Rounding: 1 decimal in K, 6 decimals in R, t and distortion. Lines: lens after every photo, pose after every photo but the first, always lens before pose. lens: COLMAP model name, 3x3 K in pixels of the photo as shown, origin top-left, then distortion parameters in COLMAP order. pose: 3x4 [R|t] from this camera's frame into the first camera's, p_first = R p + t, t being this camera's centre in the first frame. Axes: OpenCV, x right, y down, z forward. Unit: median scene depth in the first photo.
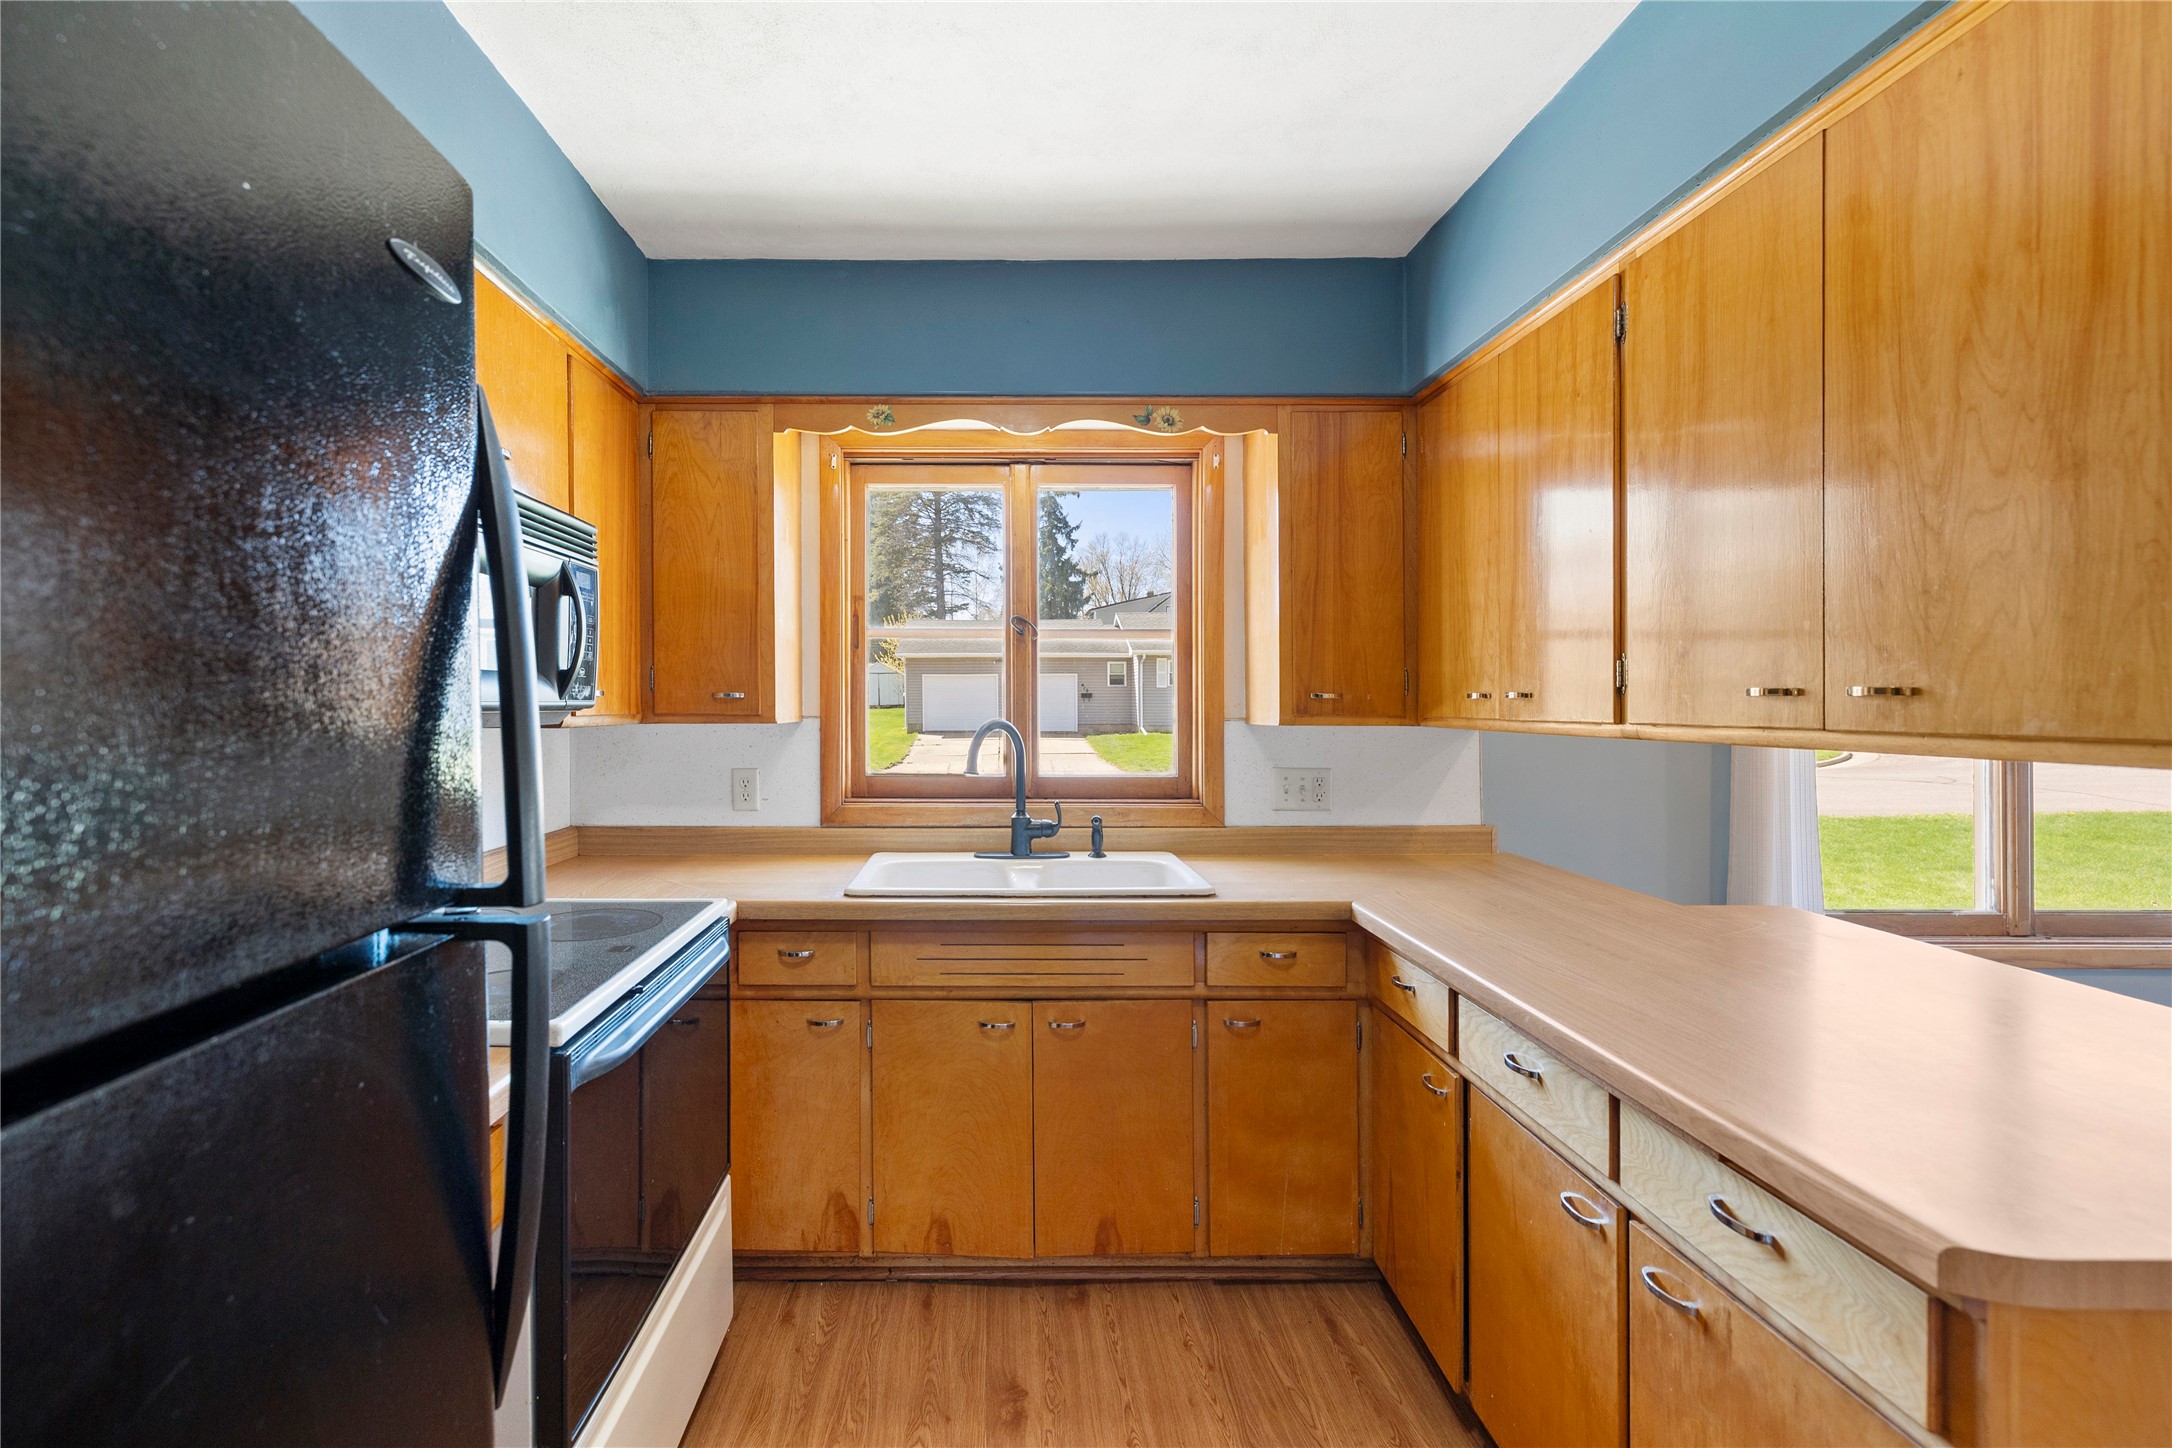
lens RADIAL K [[940.6, 0, 1069.2], [0, 940.6, 711.9], [0, 0, 1]] dist [0.001796, -0.000280]
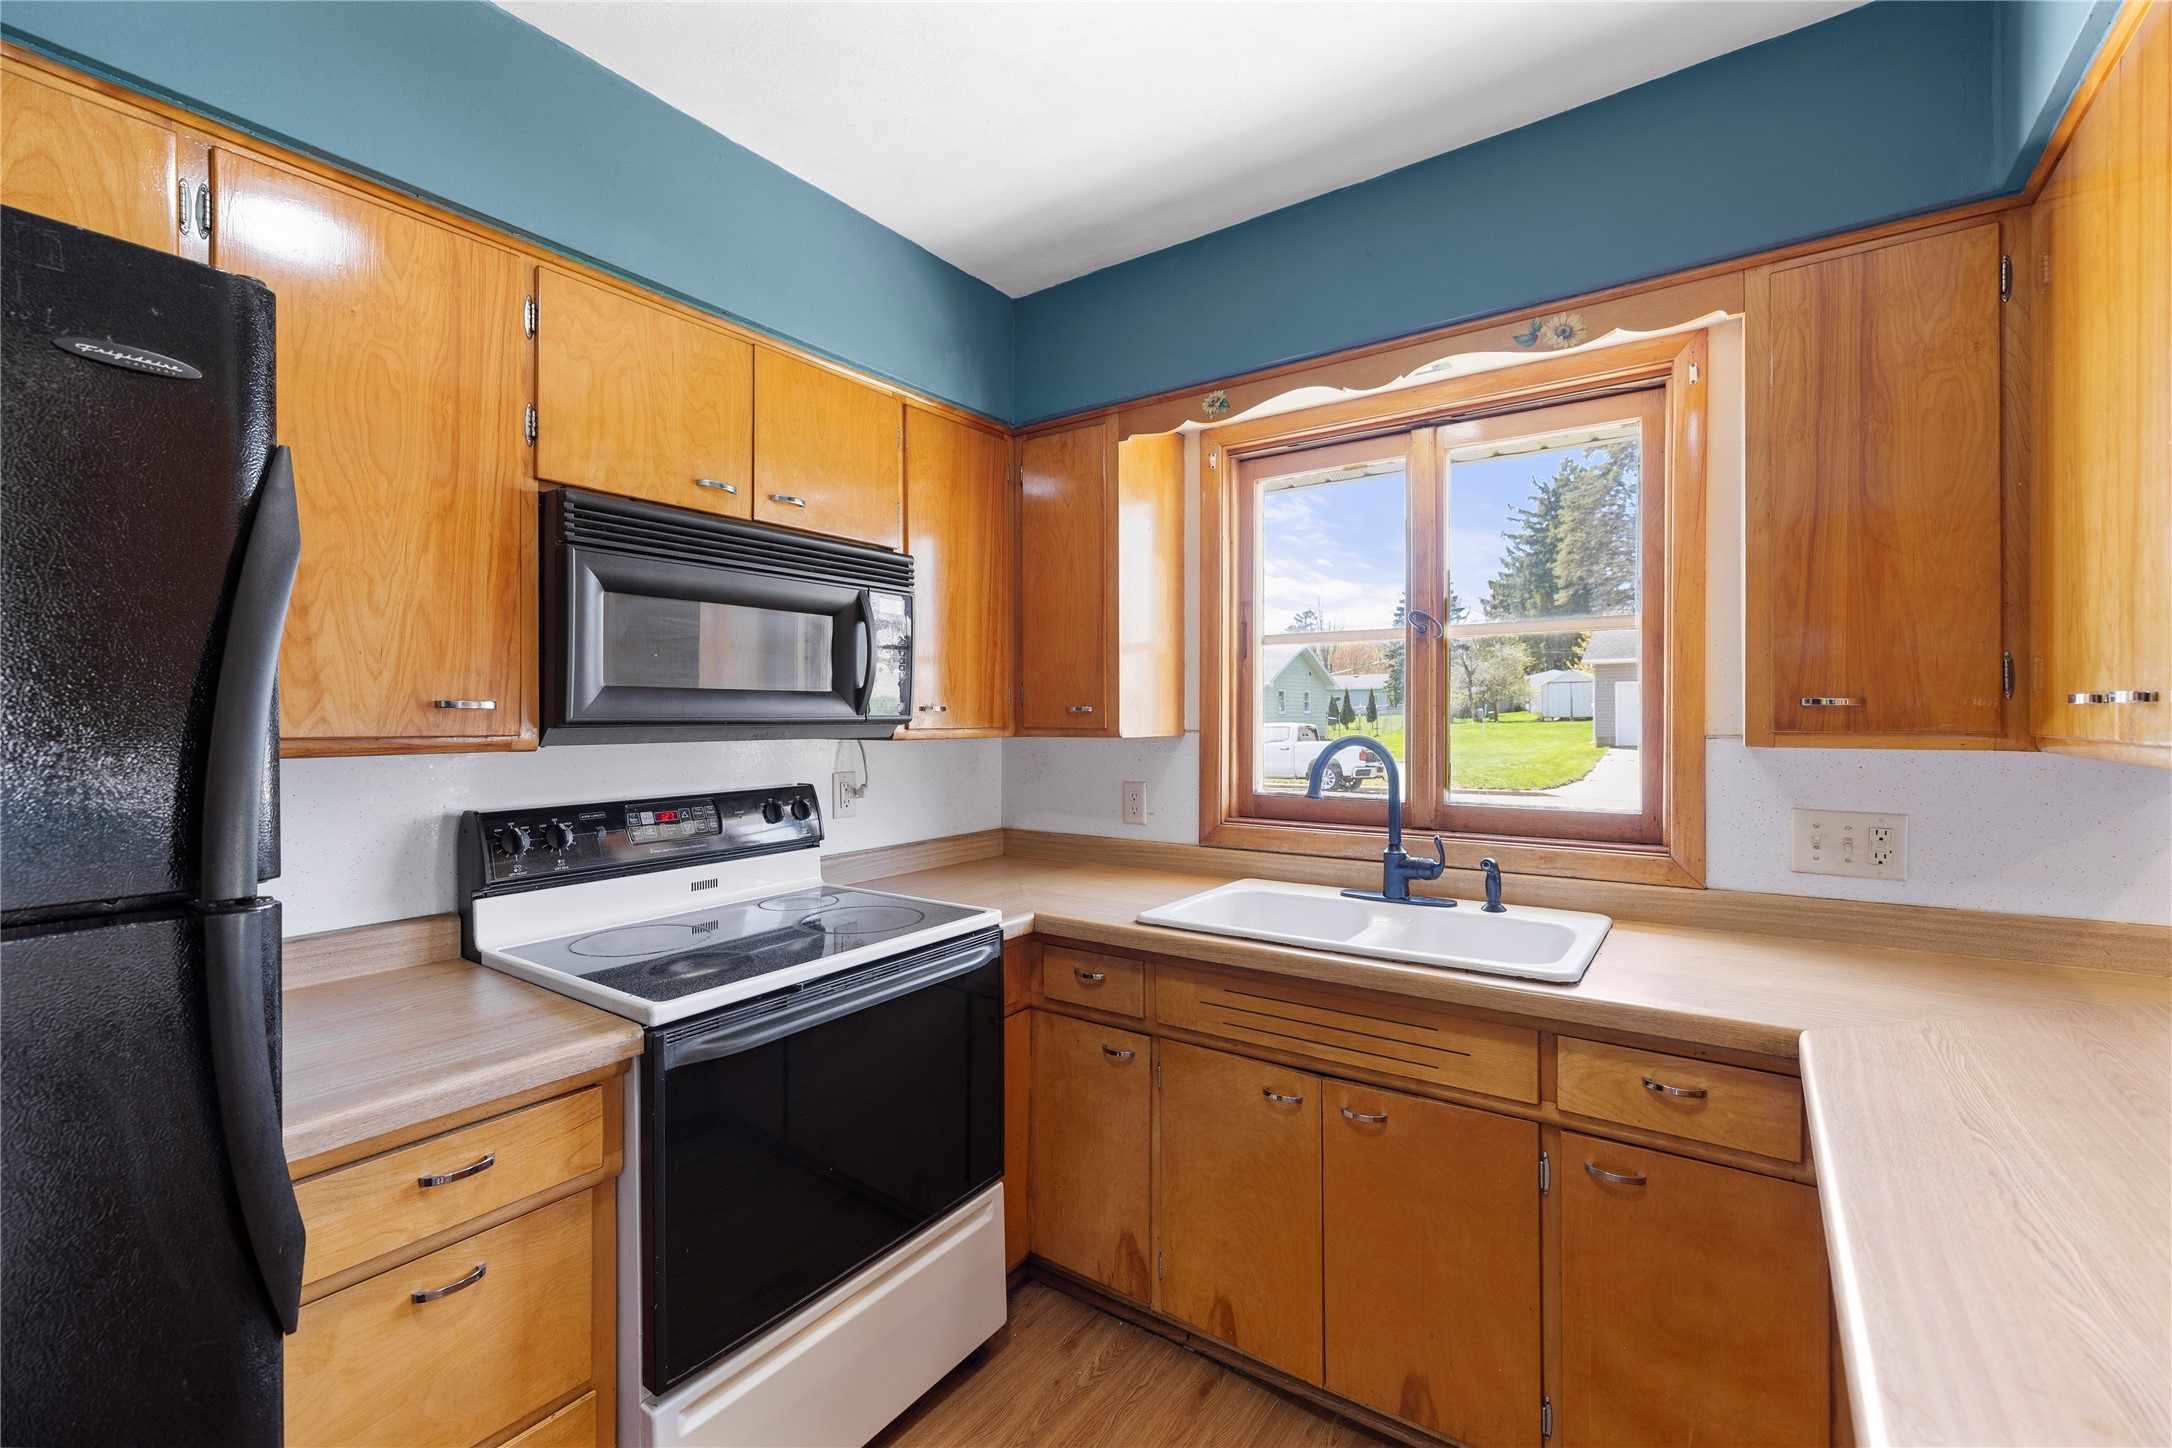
lens RADIAL K [[940.6, 0, 1085.8], [0, 940.6, 728.1], [0, 0, 1]] dist [0.001796, -0.000280]
pose [[0.811234, 0.002931, -0.584715, 0.236781], [-0.000107, 0.999988, 0.004864, -0.002292], [0.584722, -0.003883, 0.811224, 0.181758]]
